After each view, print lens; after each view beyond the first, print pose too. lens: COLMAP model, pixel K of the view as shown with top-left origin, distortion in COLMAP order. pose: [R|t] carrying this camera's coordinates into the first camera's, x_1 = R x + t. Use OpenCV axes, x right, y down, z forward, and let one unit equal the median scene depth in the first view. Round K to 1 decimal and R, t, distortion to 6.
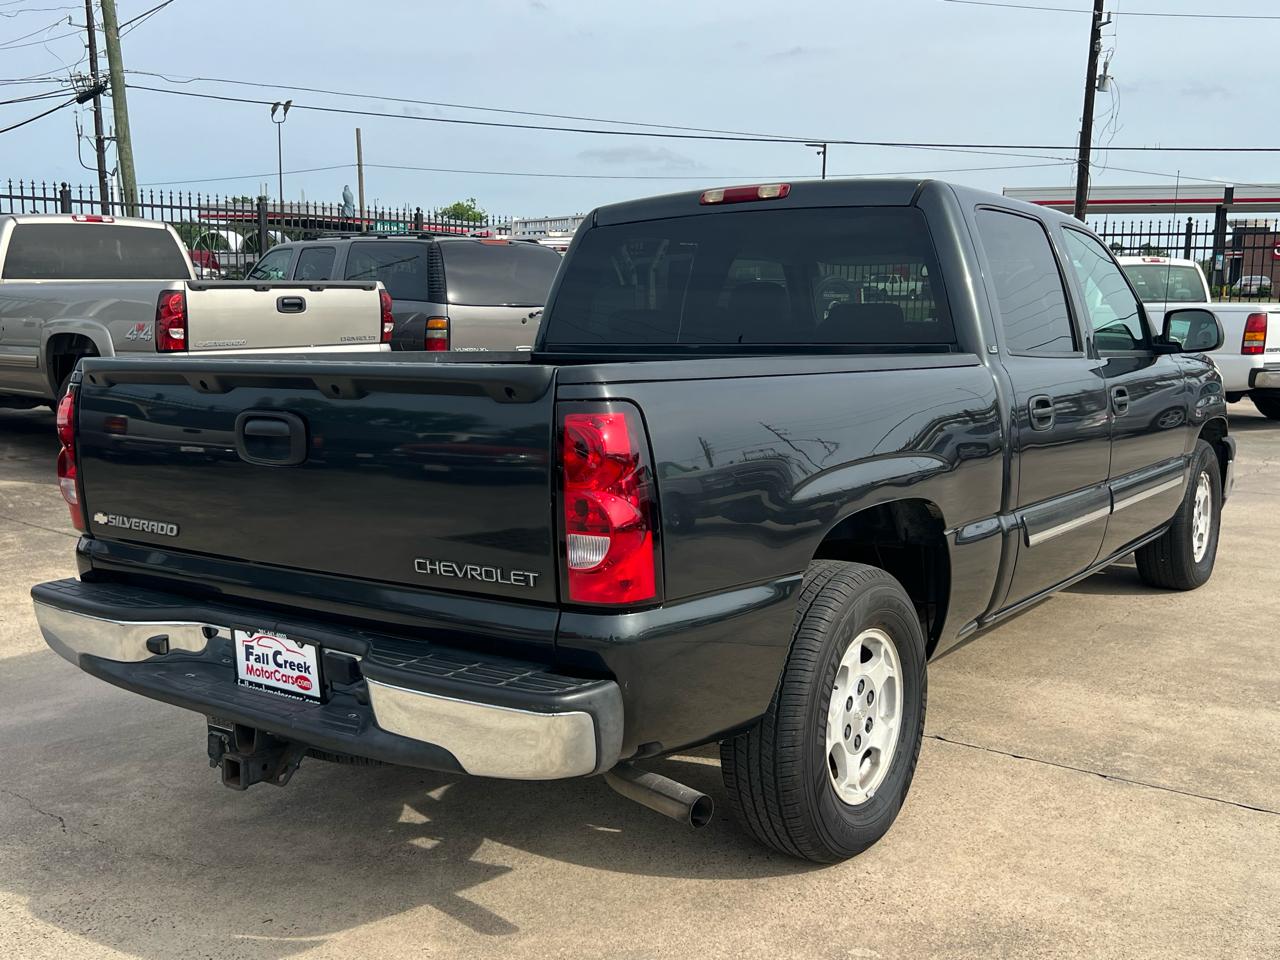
lens RADIAL K [[1276.7, 0, 644.5], [0, 1276.7, 471.0], [0, 0, 1]] dist [0.021983, 0.000000]
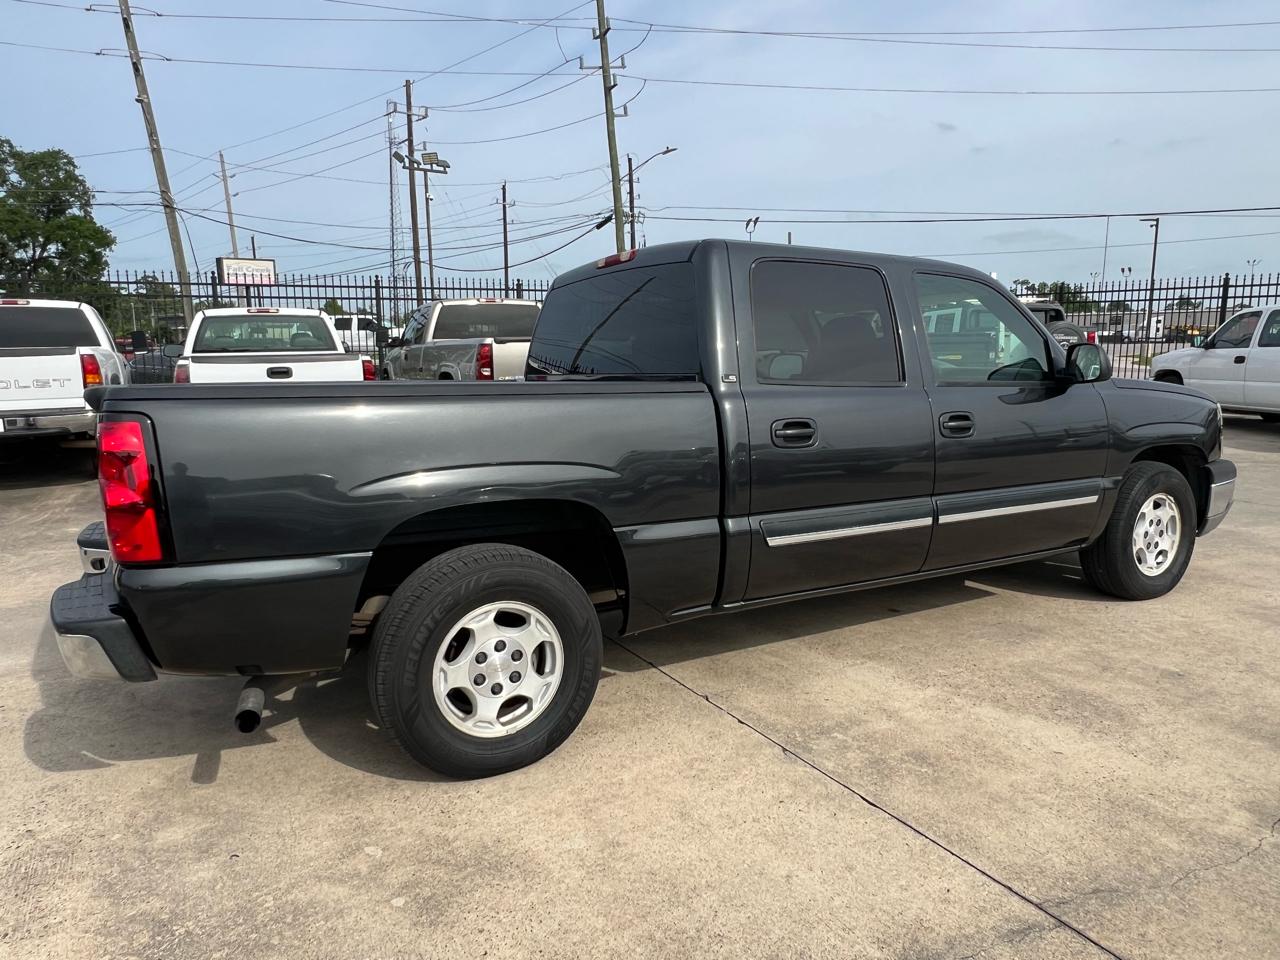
lens RADIAL K [[868.8, 0, 634.9], [0, 868.8, 482.6], [0, 0, 1]] dist [-0.002820, 0.000455]
pose [[0.909399, 0.047971, -0.413150, 0.445173], [-0.040065, 0.998811, 0.027783, -0.014920], [0.413991, -0.008713, 0.910239, 0.193483]]
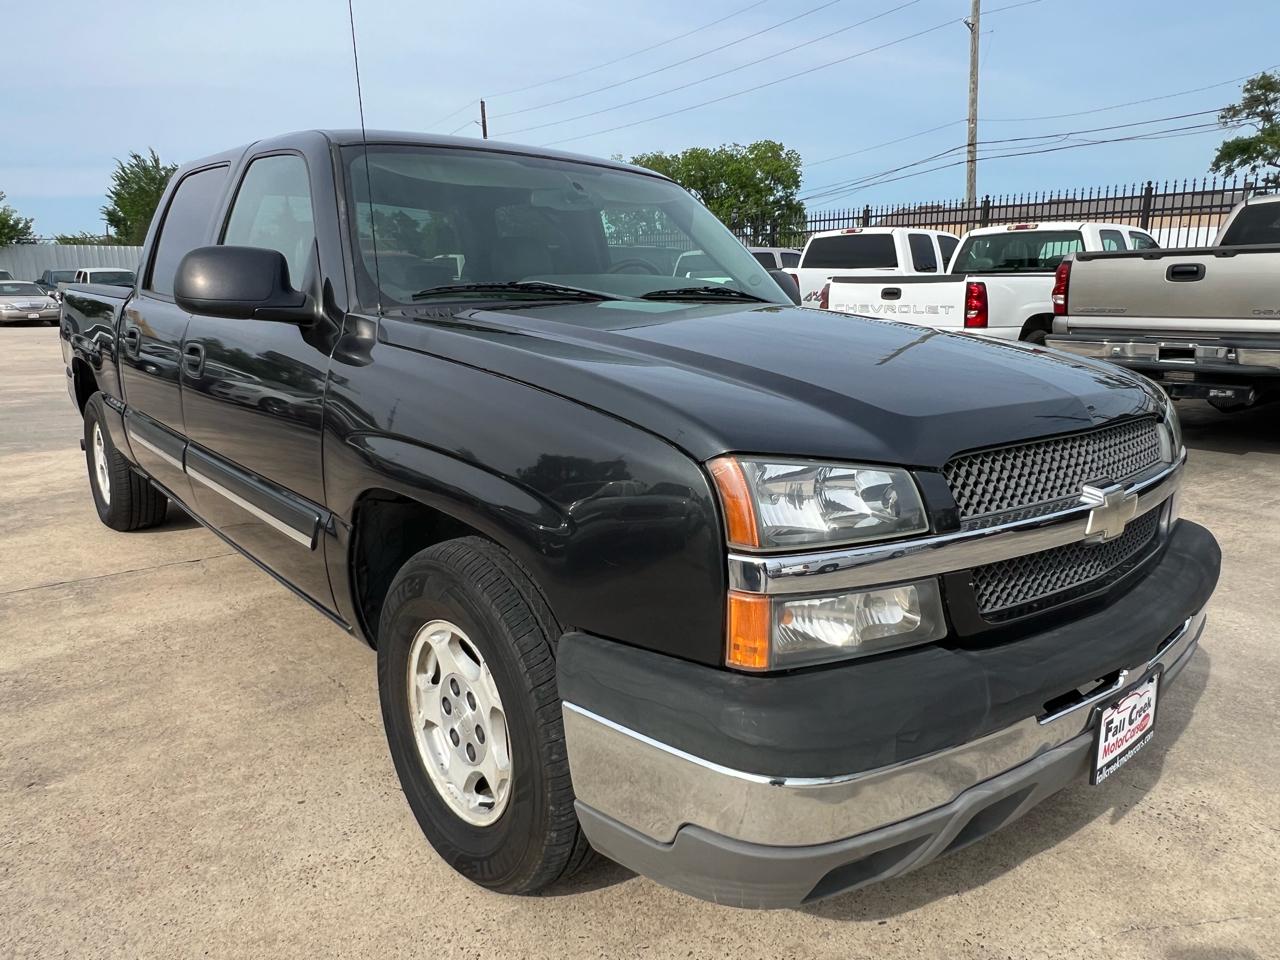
lens RADIAL K [[868.8, 0, 634.7], [0, 868.8, 487.6], [0, 0, 1]] dist [-0.002820, 0.000455]
pose [[-0.235168, 0.218584, -0.947057, 0.916093], [-0.131095, 0.958347, 0.253742, -0.167913], [0.963073, 0.183826, -0.196717, 1.475154]]
